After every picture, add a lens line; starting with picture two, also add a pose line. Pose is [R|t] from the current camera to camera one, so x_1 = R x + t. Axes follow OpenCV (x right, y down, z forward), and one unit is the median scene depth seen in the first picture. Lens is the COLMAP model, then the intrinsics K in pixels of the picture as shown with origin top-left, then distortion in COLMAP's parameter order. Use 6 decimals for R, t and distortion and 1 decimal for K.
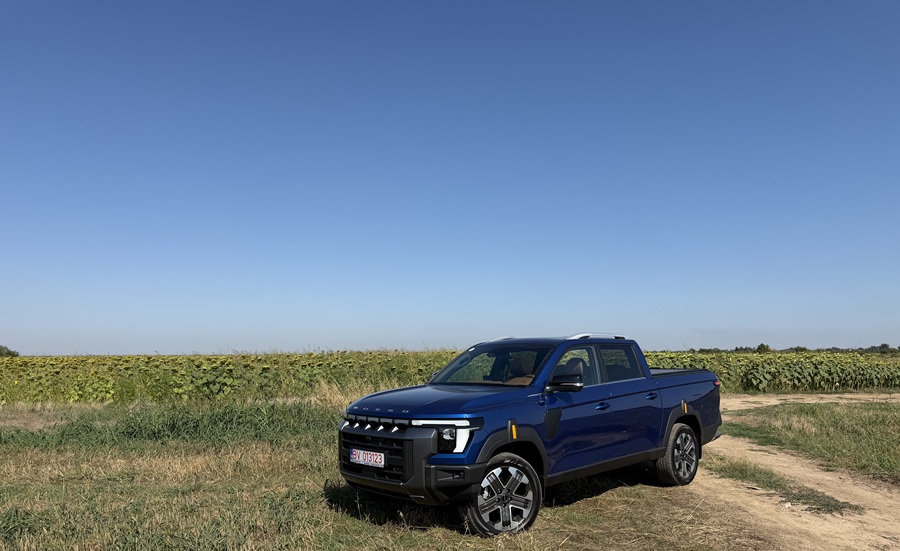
lens RADIAL K [[681.6, 0, 450.0], [0, 681.6, 275.5], [0, 0, 1]] dist [-0.003938, -0.005659]
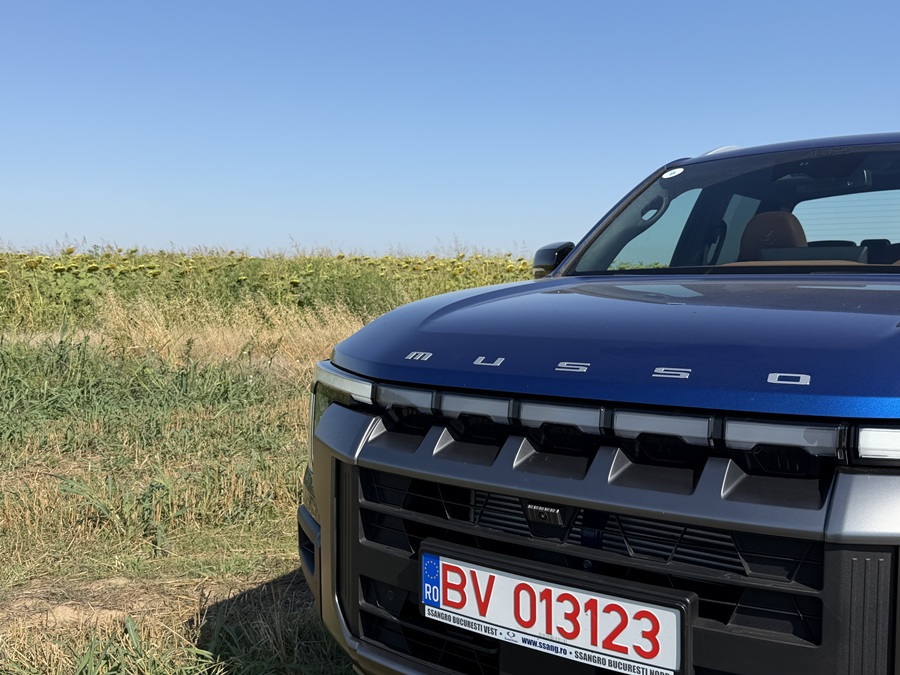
lens RADIAL K [[966.4, 0, 449.0], [0, 966.4, 337.2], [0, 0, 1]] dist [-0.005669, -0.012017]
pose [[0.981781, 0.008784, 0.189814, -0.154264], [-0.041430, 0.984793, 0.168719, 0.112422], [-0.185445, -0.173509, 0.967215, 0.582363]]
